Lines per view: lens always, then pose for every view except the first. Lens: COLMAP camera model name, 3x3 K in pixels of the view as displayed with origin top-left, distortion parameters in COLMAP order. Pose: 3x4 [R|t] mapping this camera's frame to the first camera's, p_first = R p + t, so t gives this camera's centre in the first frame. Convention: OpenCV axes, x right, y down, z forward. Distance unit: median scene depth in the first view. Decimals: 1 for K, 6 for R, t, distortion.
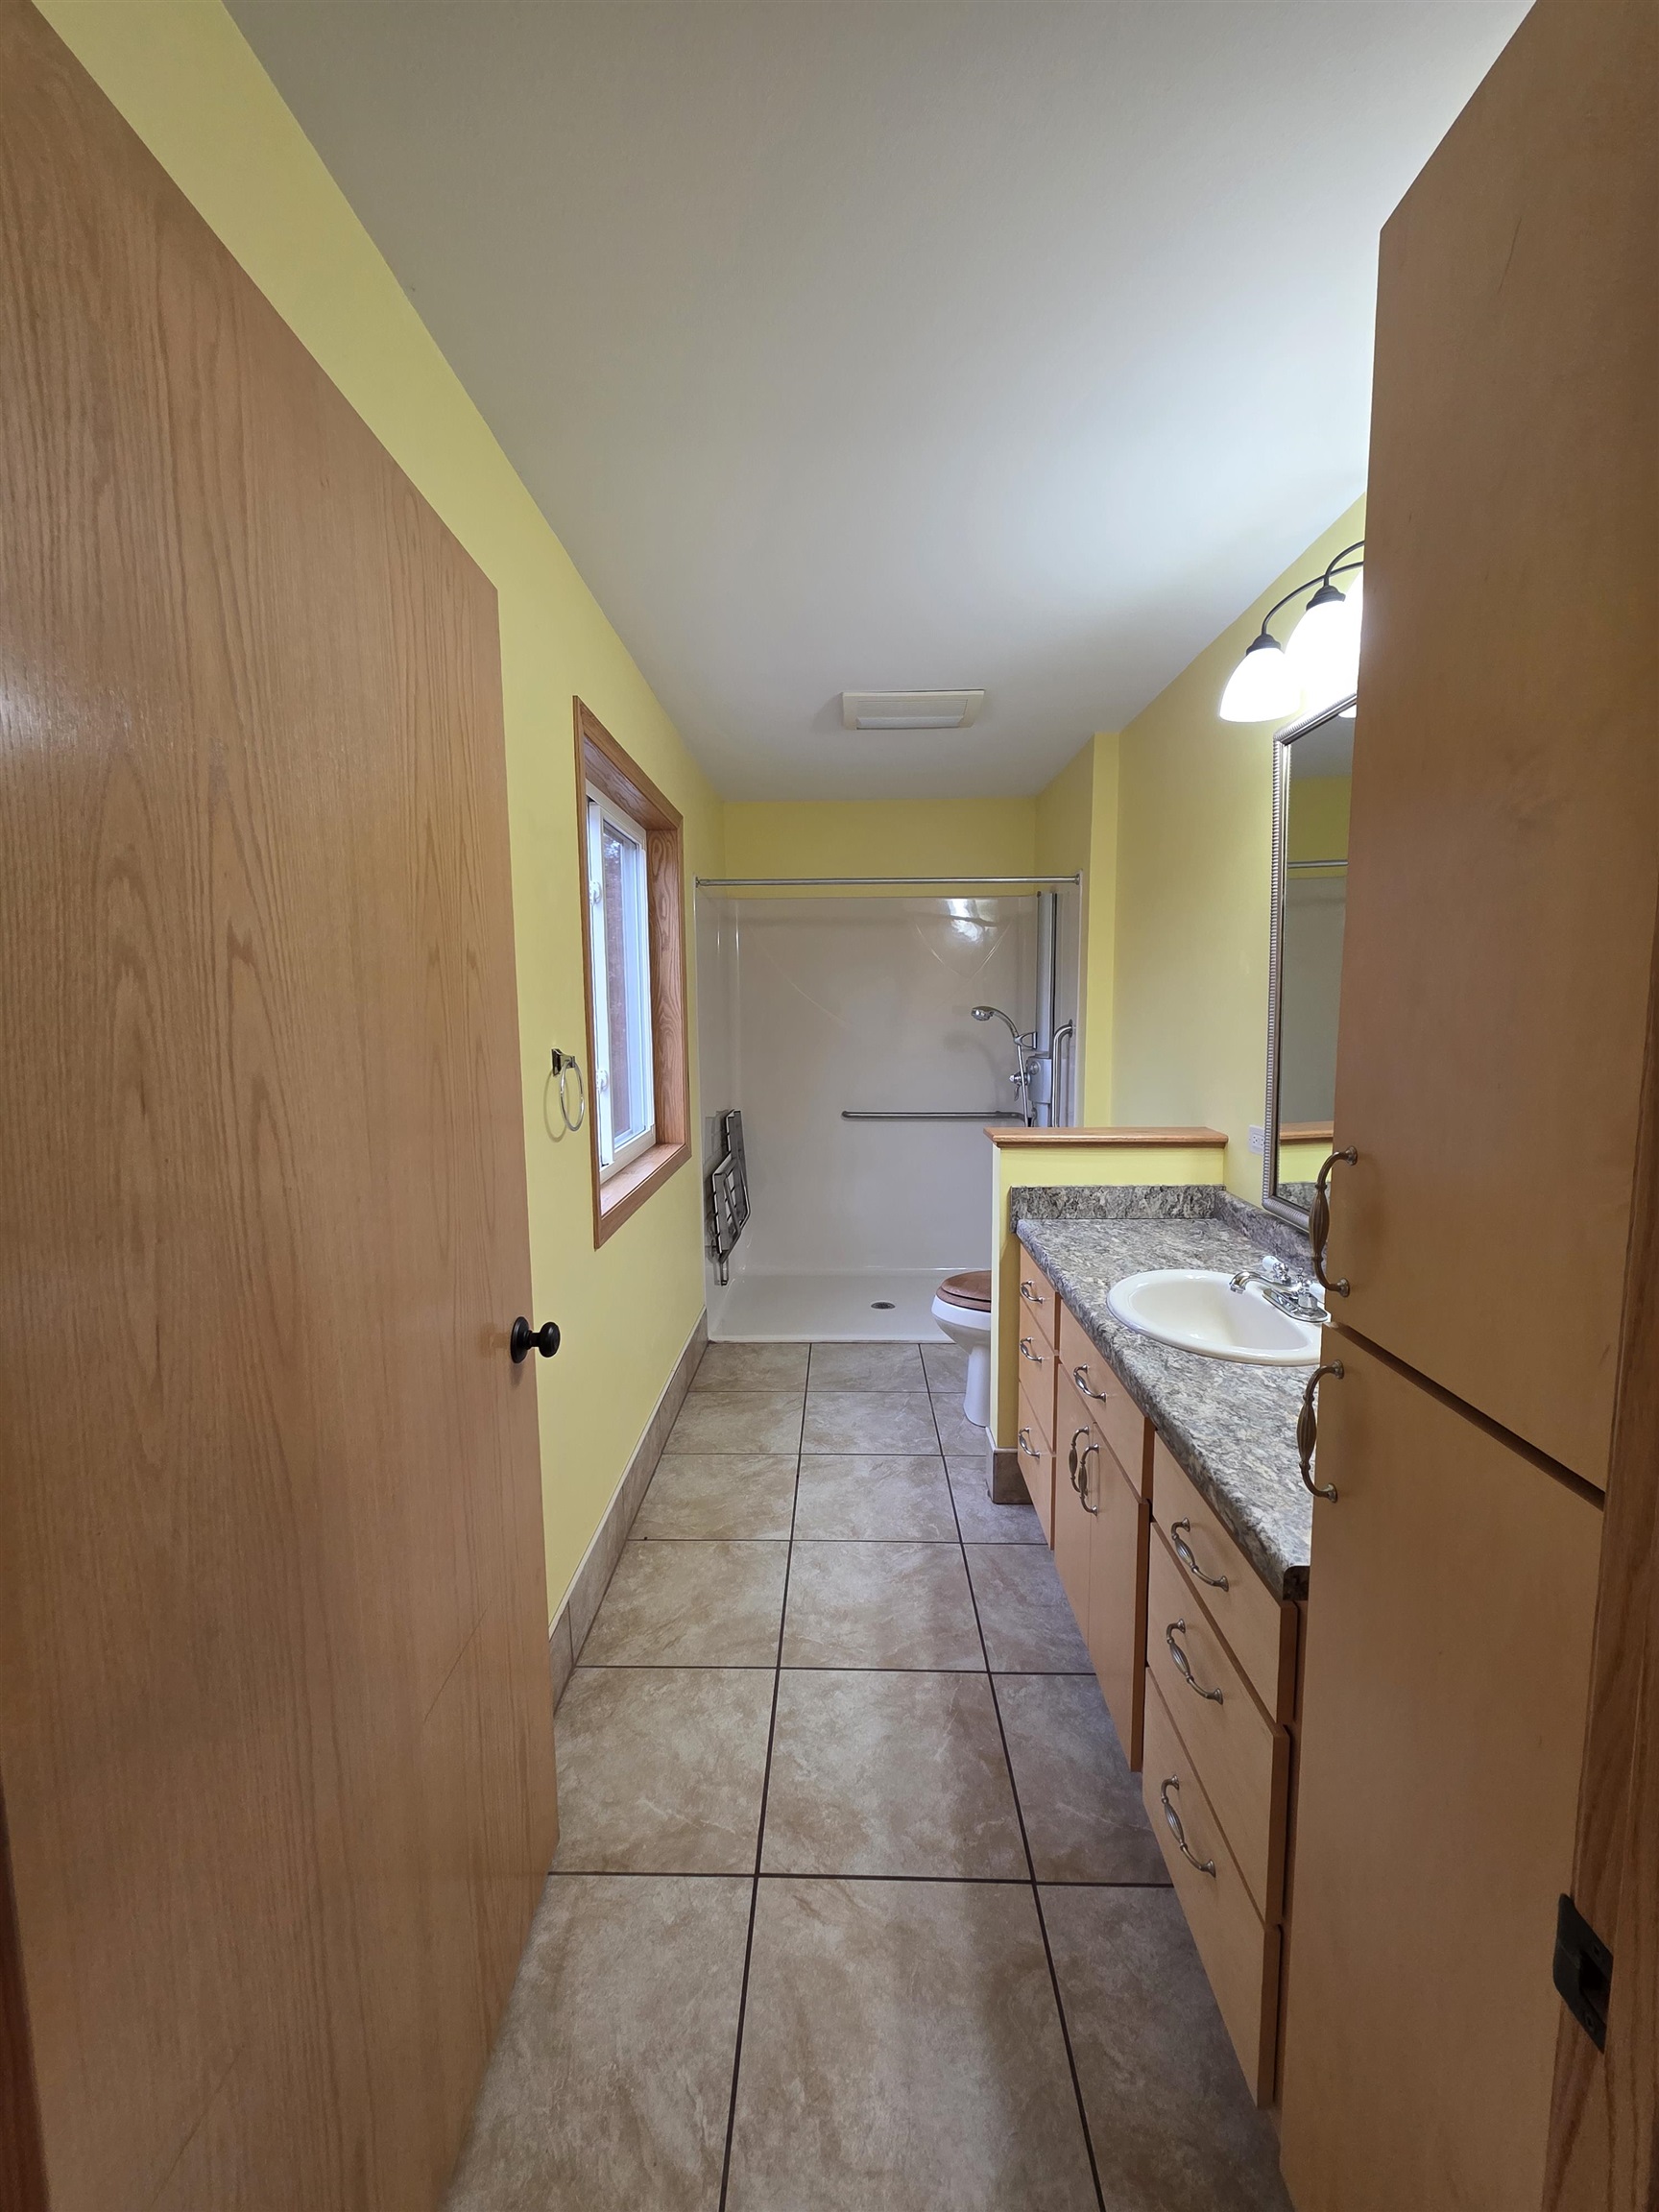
lens RADIAL K [[873.2, 0, 824.8], [0, 873.2, 1099.1], [0, 0, 1]] dist [-0.000284, -0.000528]
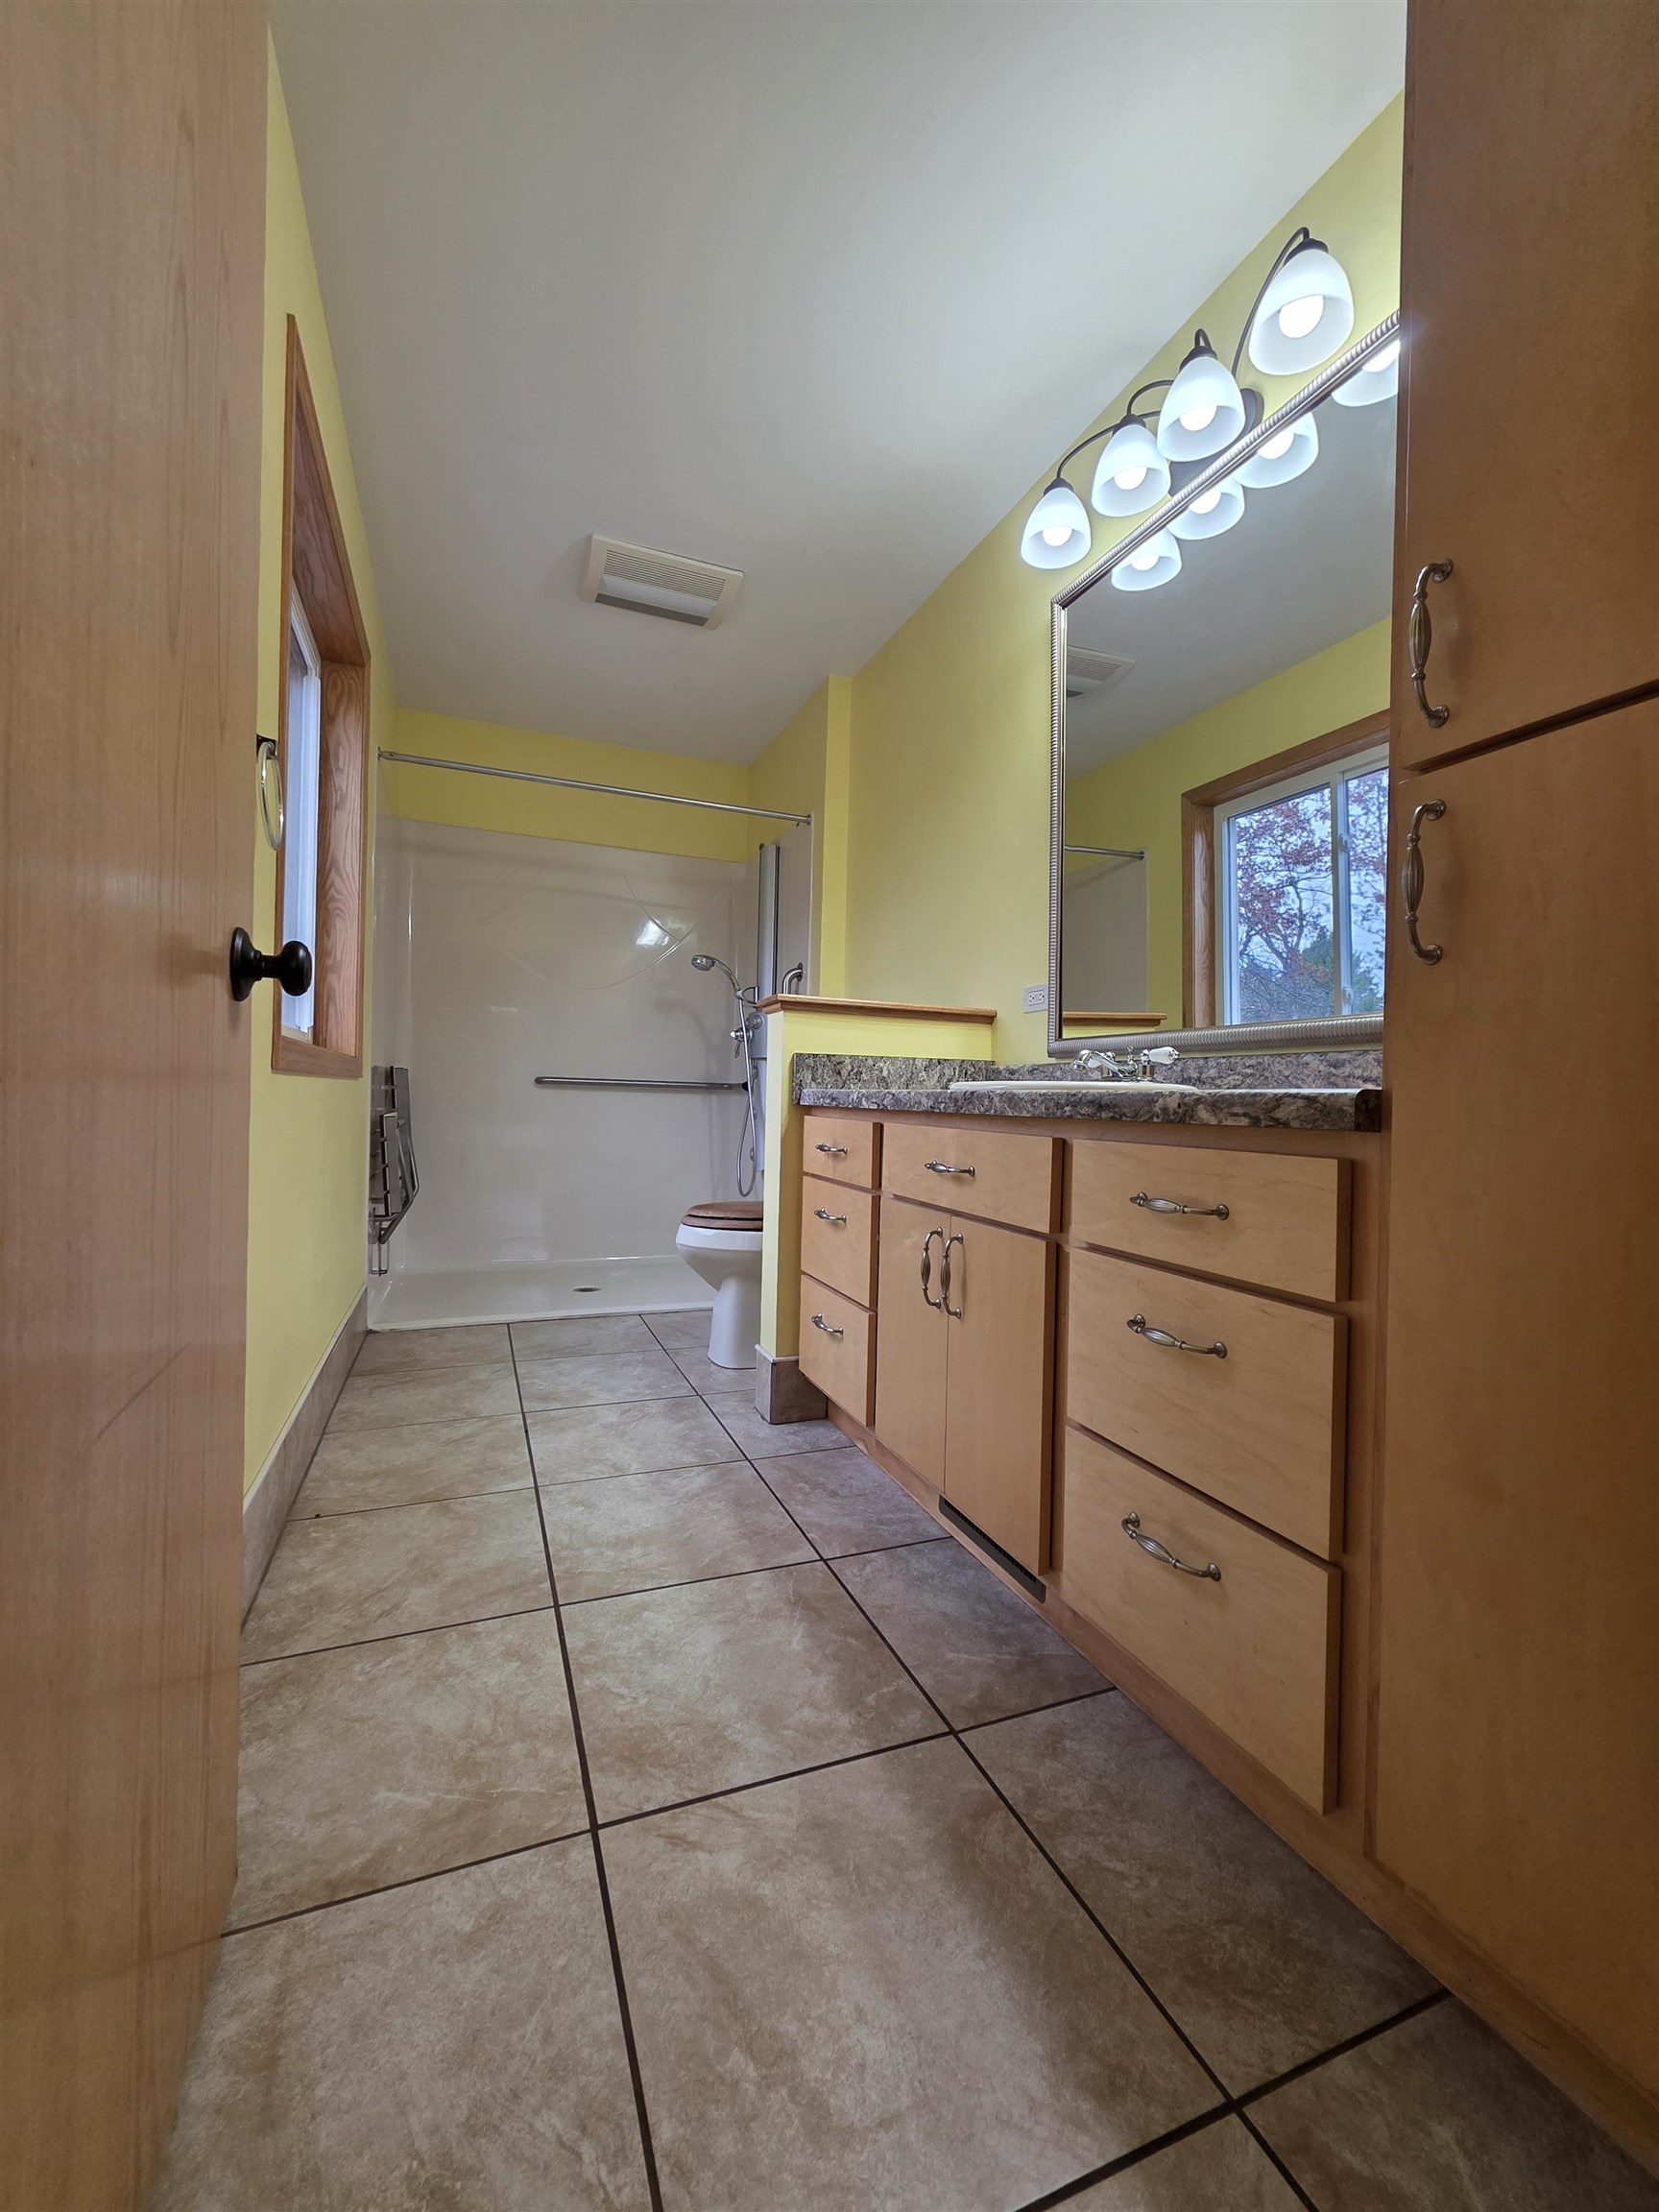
lens RADIAL K [[883.3, 0, 824.6], [0, 883.3, 1101.0], [0, 0, 1]] dist [-0.000529, -0.000444]
pose [[0.917653, 0.029567, 0.396281, -0.158911], [0.010656, 0.995039, -0.098916, 0.319220], [-0.397239, 0.094993, 0.912785, 0.205457]]
